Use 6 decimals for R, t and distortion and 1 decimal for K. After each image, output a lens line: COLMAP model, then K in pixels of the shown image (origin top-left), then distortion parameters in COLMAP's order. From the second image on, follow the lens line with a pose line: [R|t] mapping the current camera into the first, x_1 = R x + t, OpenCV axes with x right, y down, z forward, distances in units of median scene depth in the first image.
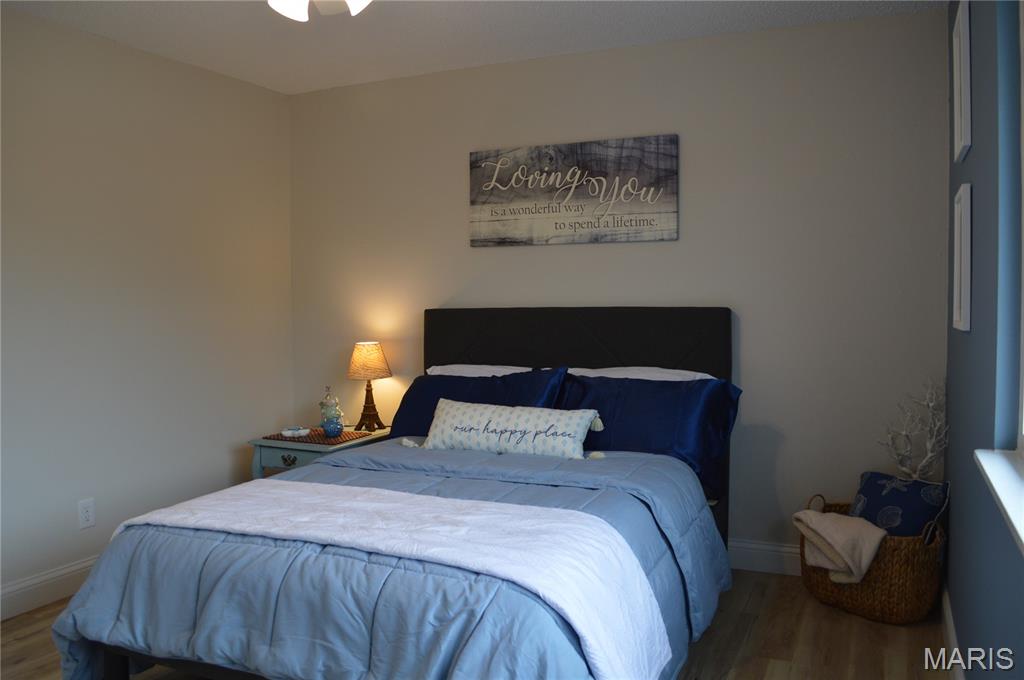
lens RADIAL K [[819.6, 0, 514.7], [0, 819.6, 337.4], [0, 0, 1]] dist [-0.083371, 0.013701]
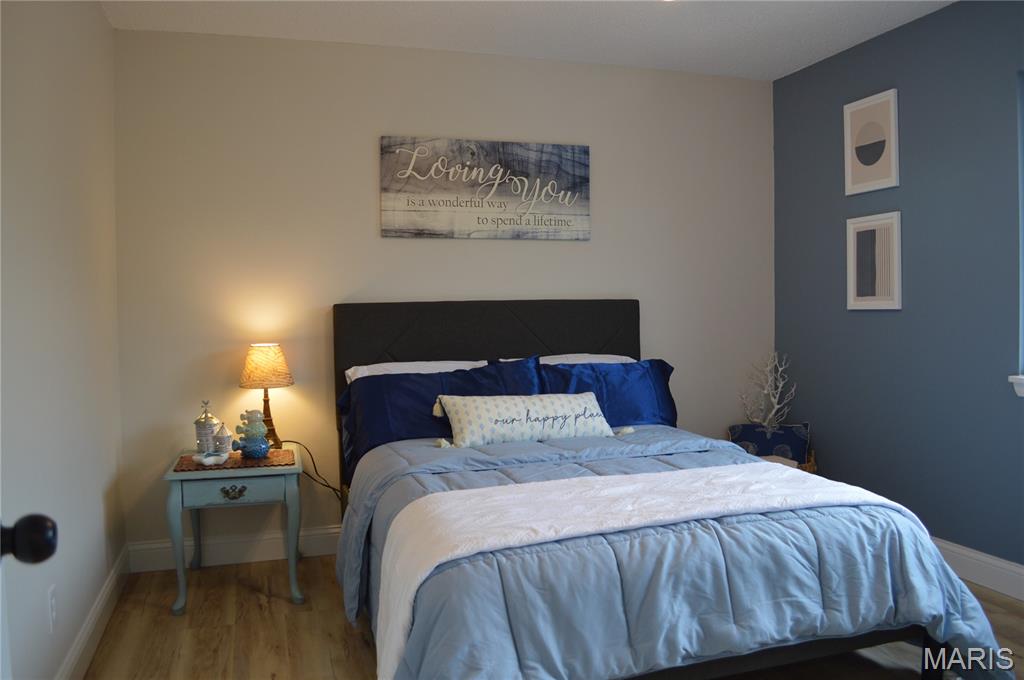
lens RADIAL K [[819.6, 0, 506.5], [0, 819.6, 343.2], [0, 0, 1]] dist [-0.083371, 0.013701]
pose [[0.739978, -0.031343, 0.671900, -0.640660], [0.038680, 0.999244, 0.004013, 0.013242], [-0.671518, 0.023020, 0.740631, 0.242870]]
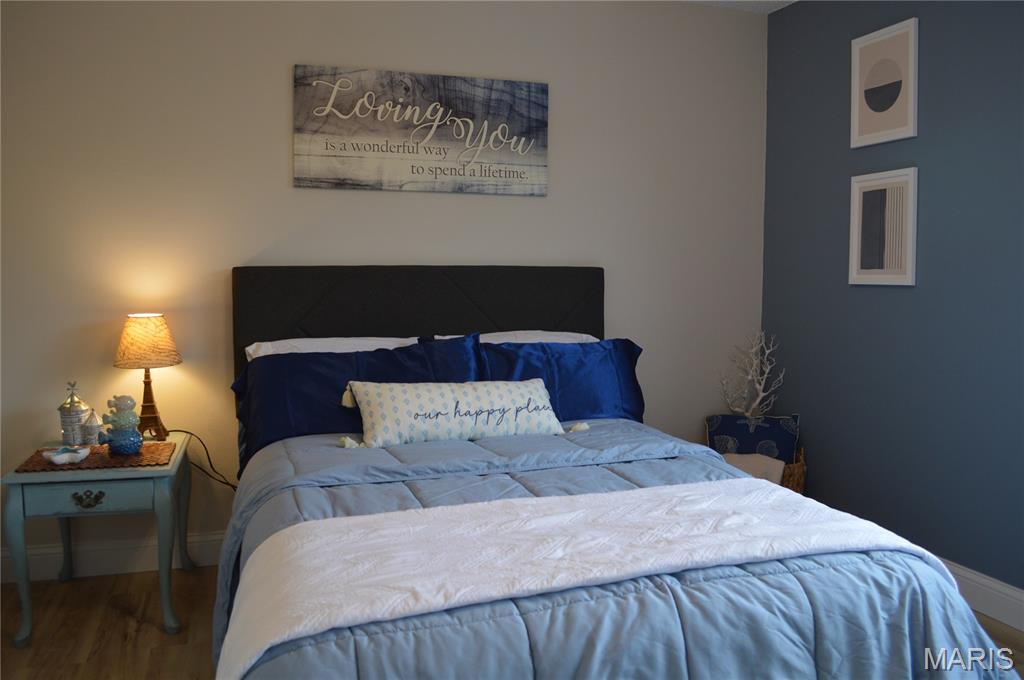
lens RADIAL K [[819.6, 0, 505.7], [0, 819.6, 339.9], [0, 0, 1]] dist [-0.083371, 0.013701]
pose [[0.730019, -0.045282, 0.681925, -0.487090], [0.021309, 0.998826, 0.043513, 0.005357], [-0.683094, -0.017234, 0.730127, 0.331555]]
